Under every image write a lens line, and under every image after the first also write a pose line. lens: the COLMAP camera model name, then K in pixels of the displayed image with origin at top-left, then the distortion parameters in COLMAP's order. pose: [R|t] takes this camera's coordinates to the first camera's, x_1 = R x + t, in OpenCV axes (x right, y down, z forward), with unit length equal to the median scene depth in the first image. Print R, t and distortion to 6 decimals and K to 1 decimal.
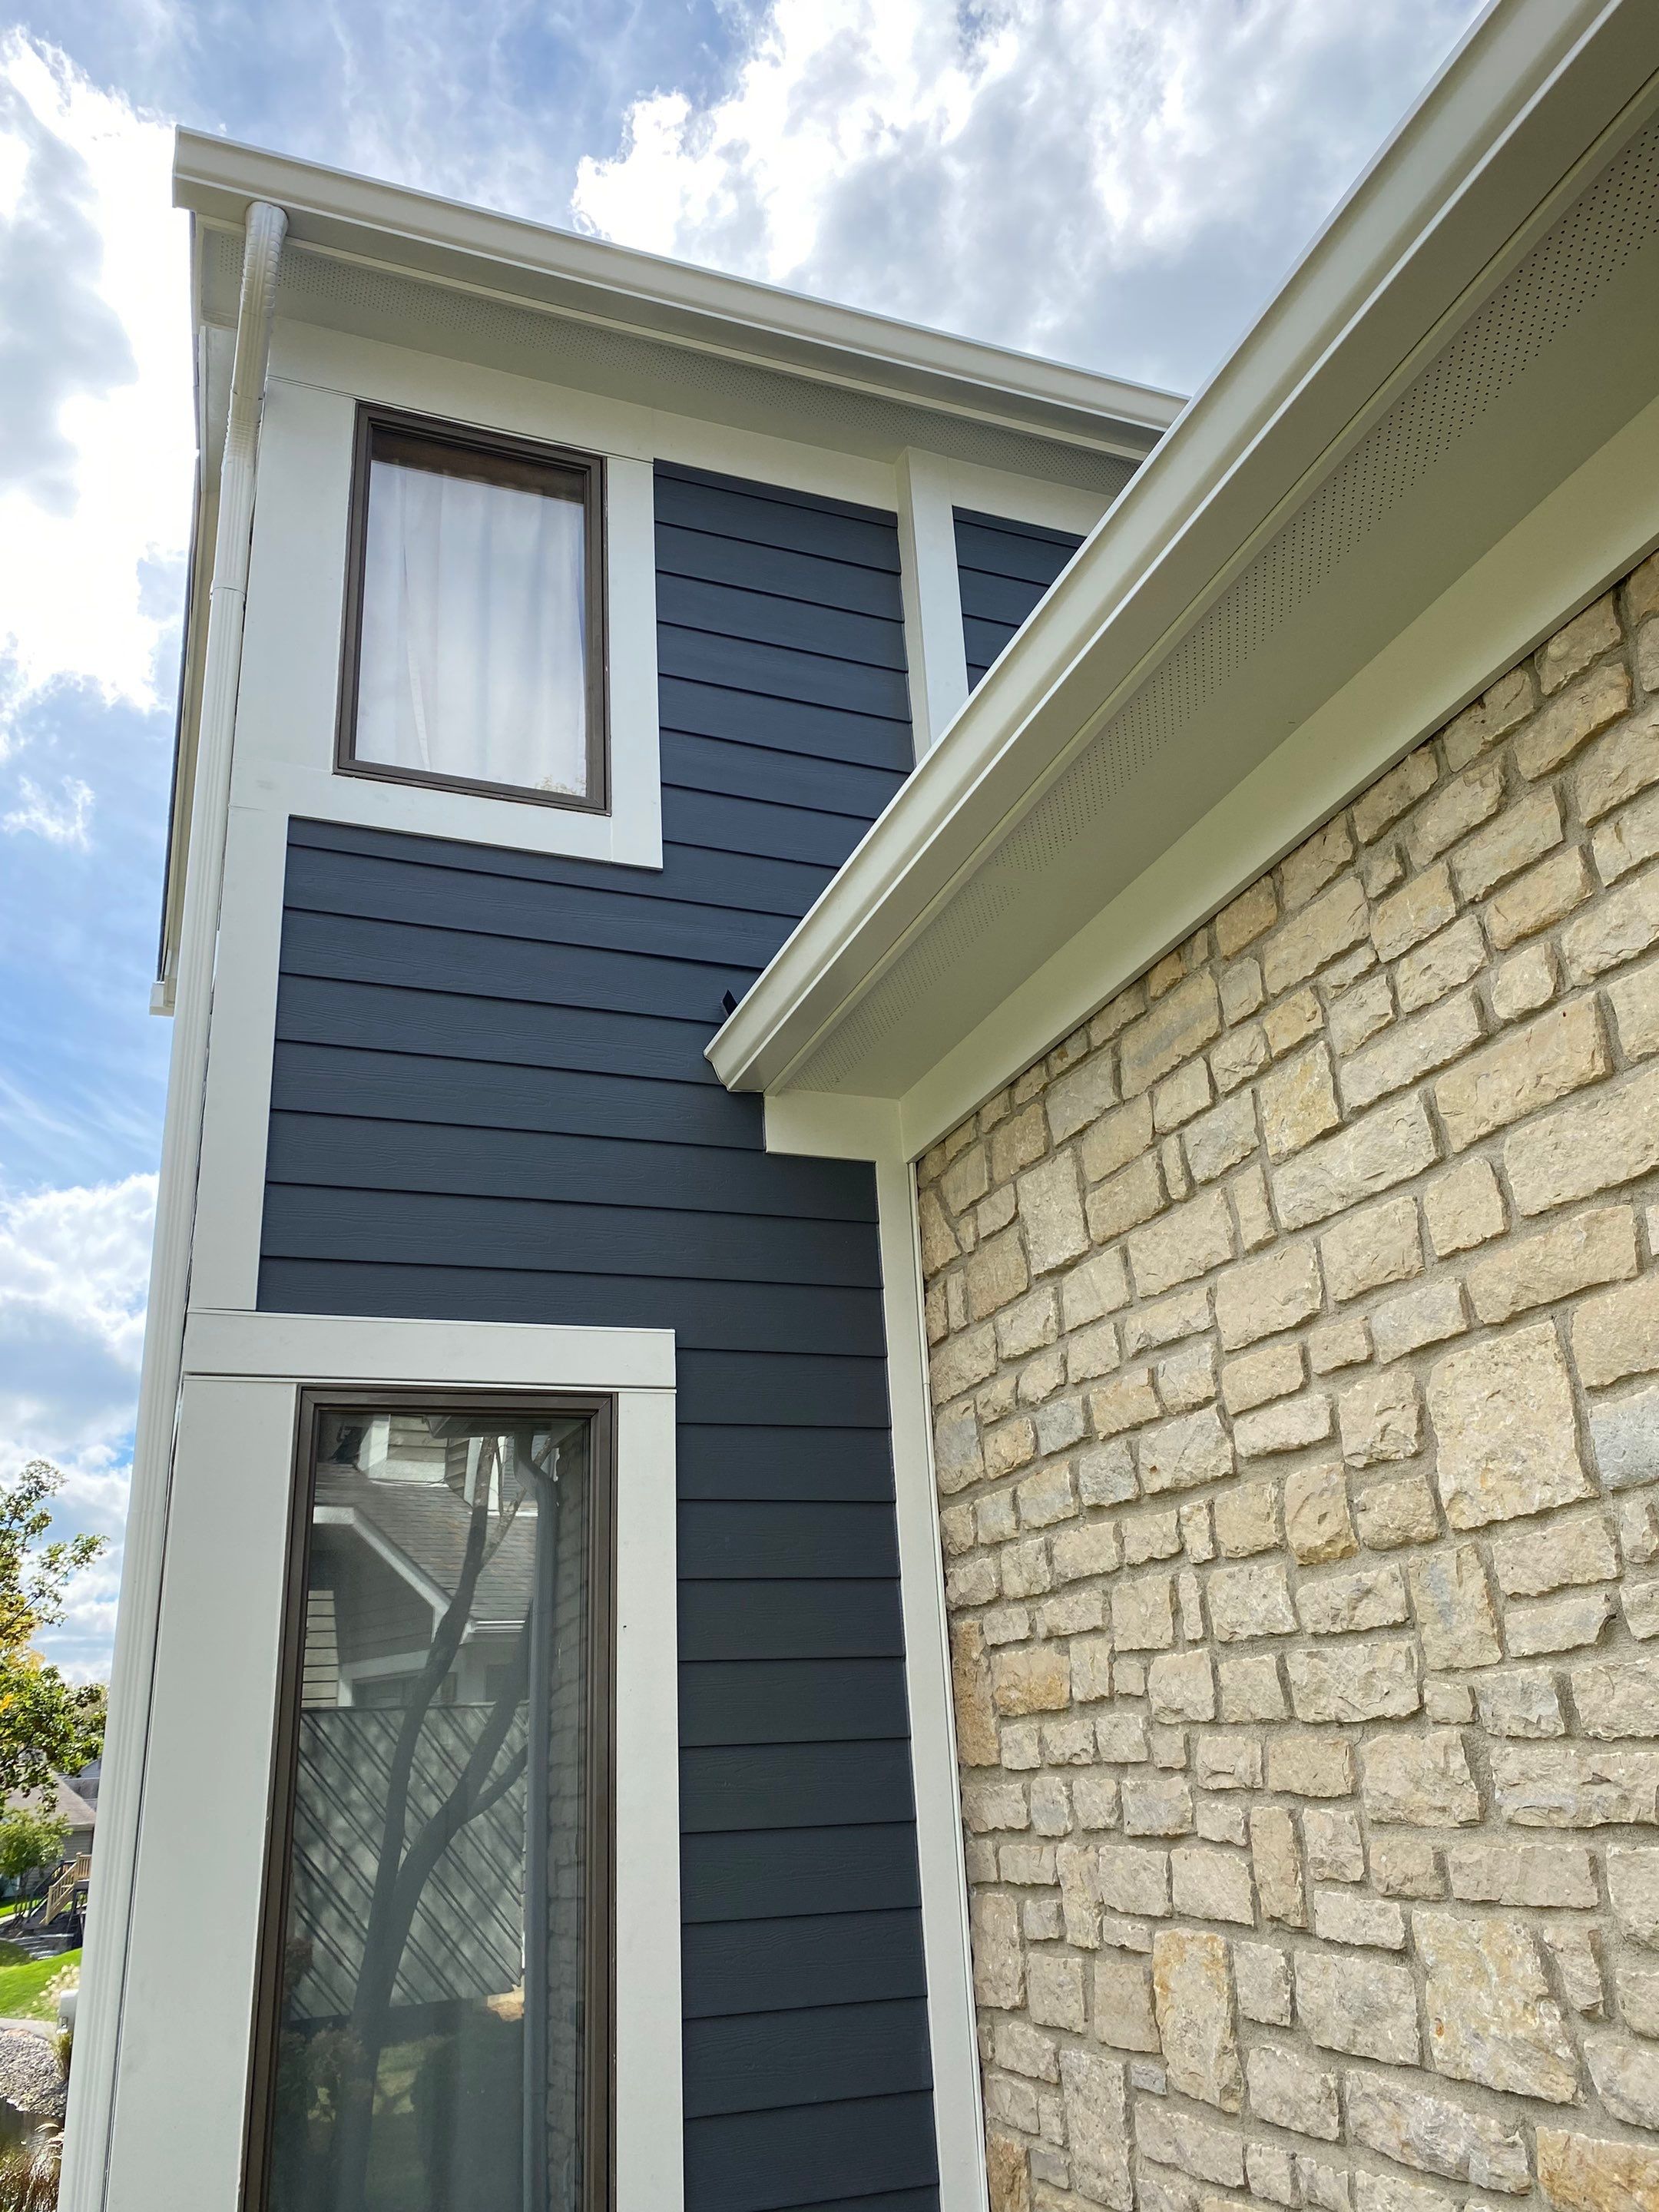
lens RADIAL K [[1737.2, 0, 848.1], [0, 1737.2, 1117.6], [0, 0, 1]] dist [-0.001039, -0.002164]
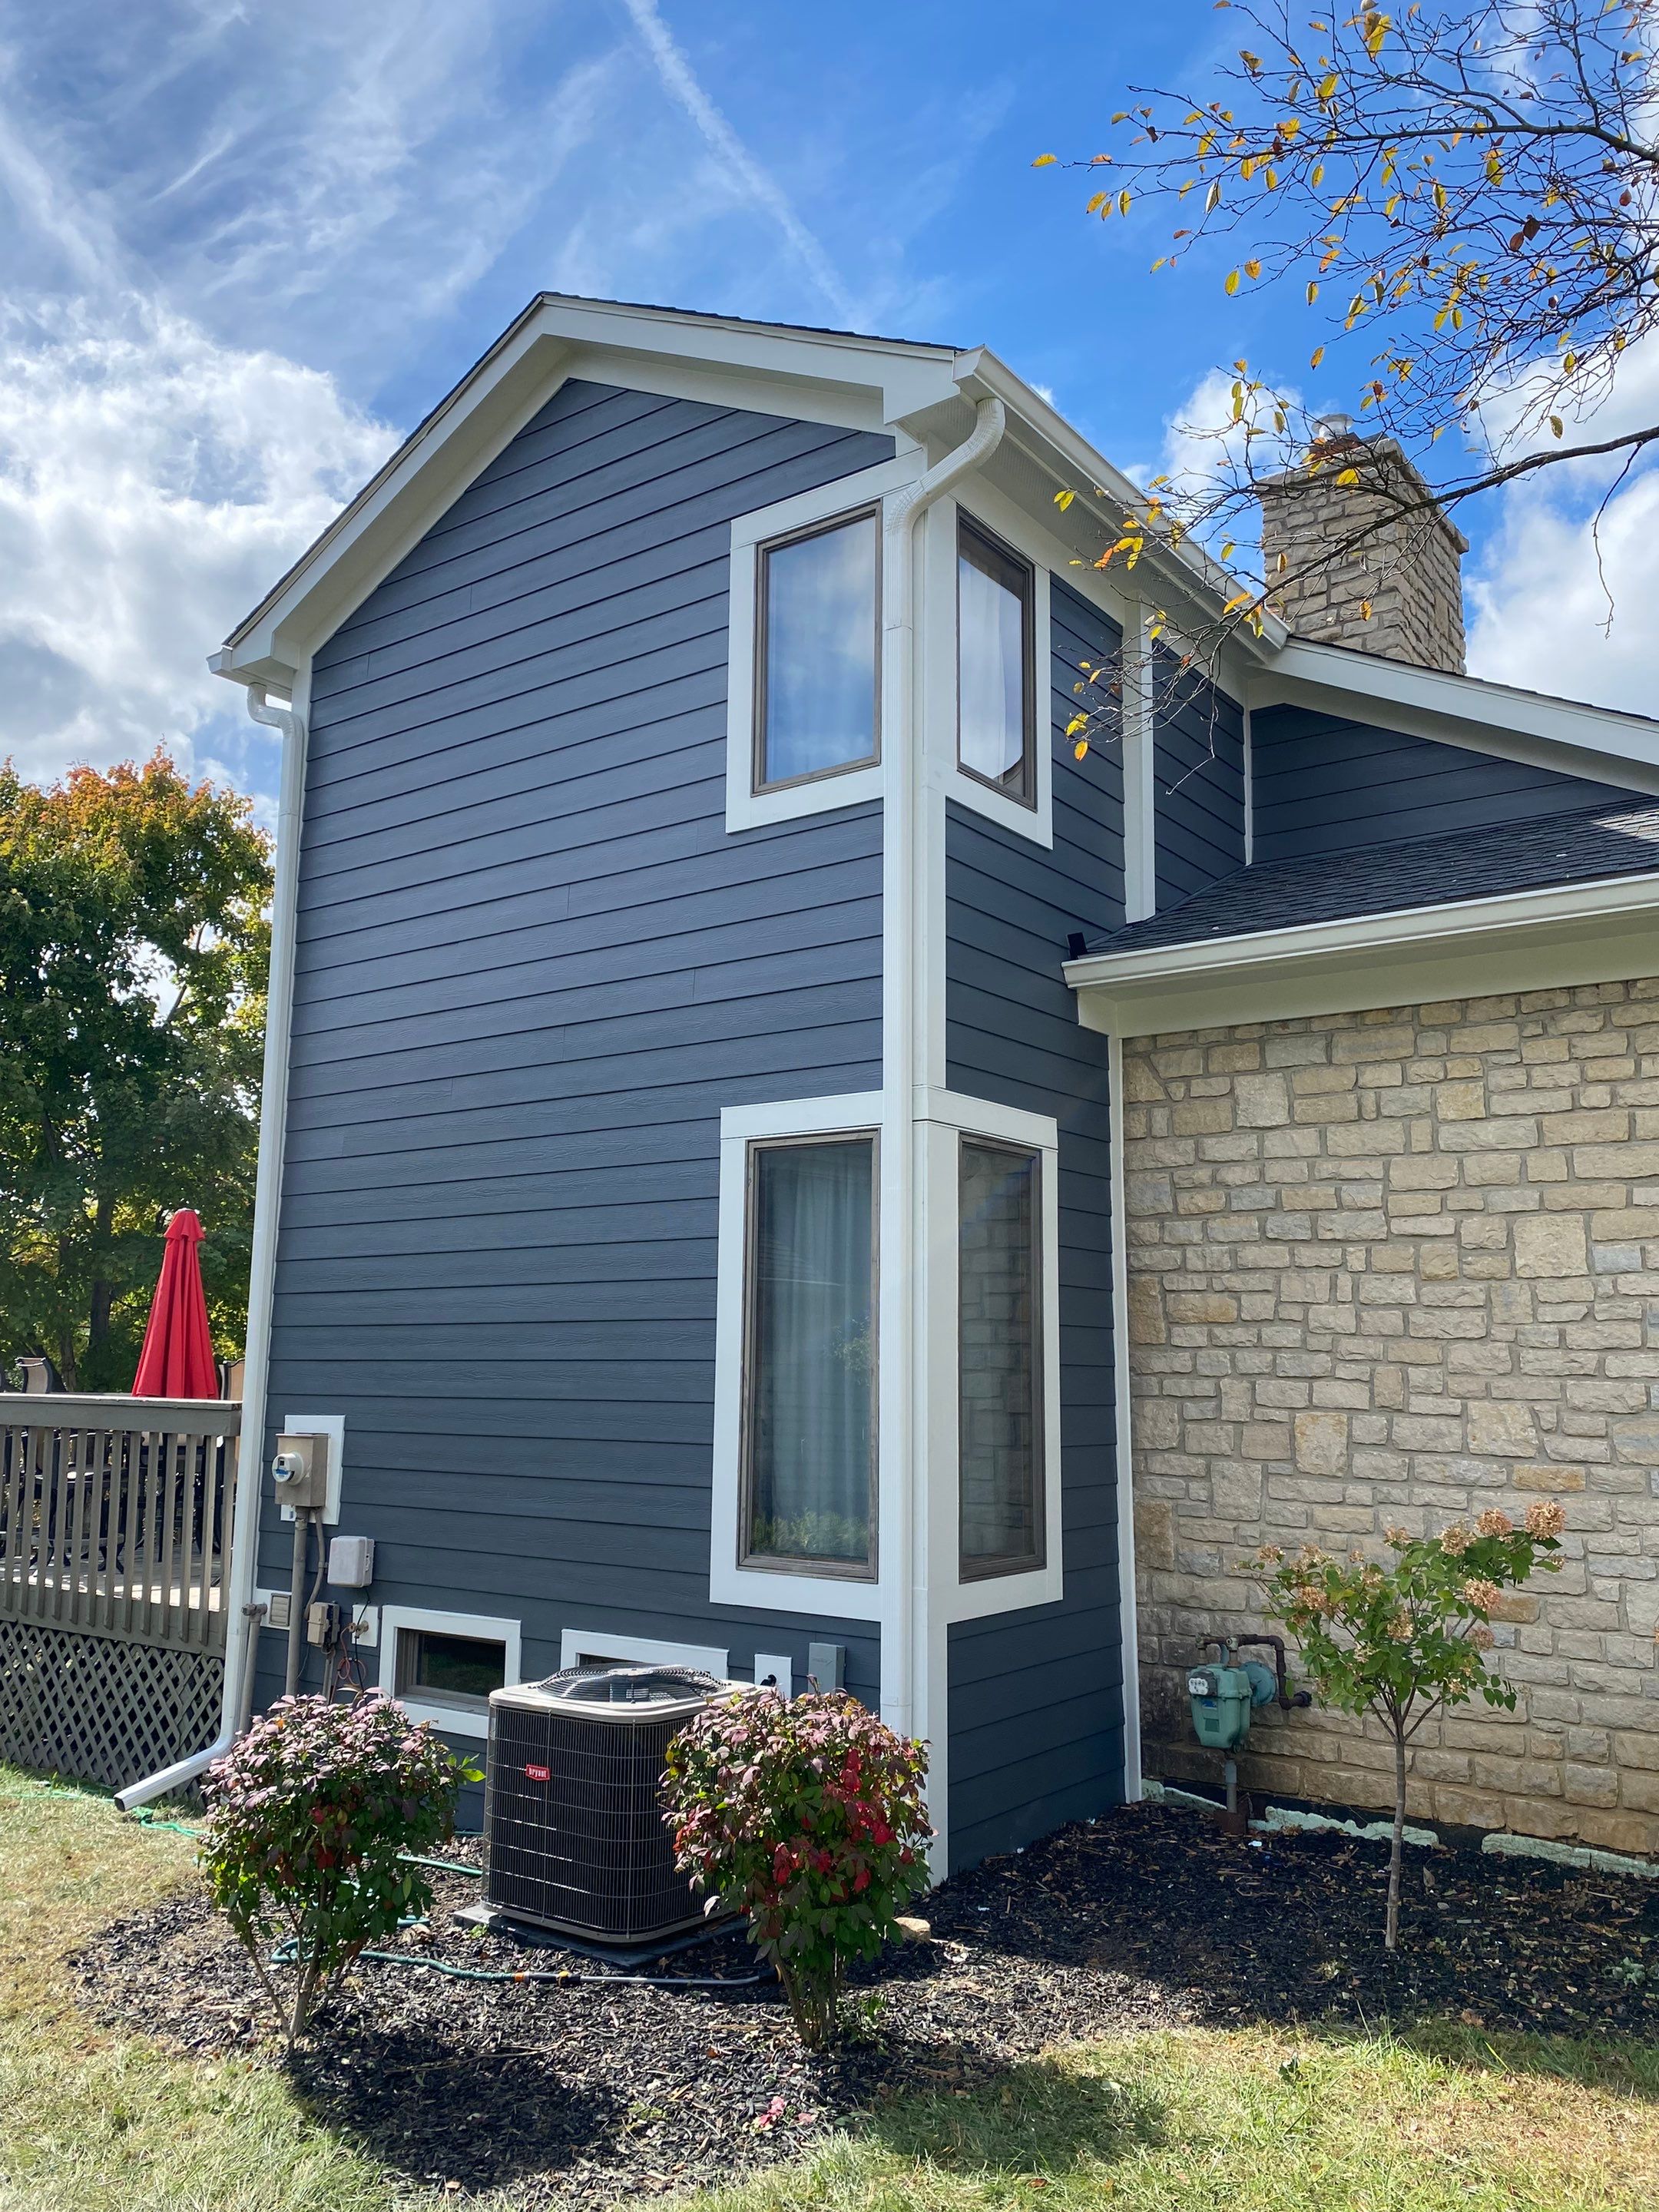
lens RADIAL K [[1737.2, 0, 822.6], [0, 1737.2, 1141.9], [0, 0, 1]] dist [-0.001039, -0.002164]
pose [[0.832334, 0.126150, 0.539728, -1.866715], [-0.243980, 0.957730, 0.152401, -0.111723], [-0.497688, -0.258532, 0.827930, -0.629074]]
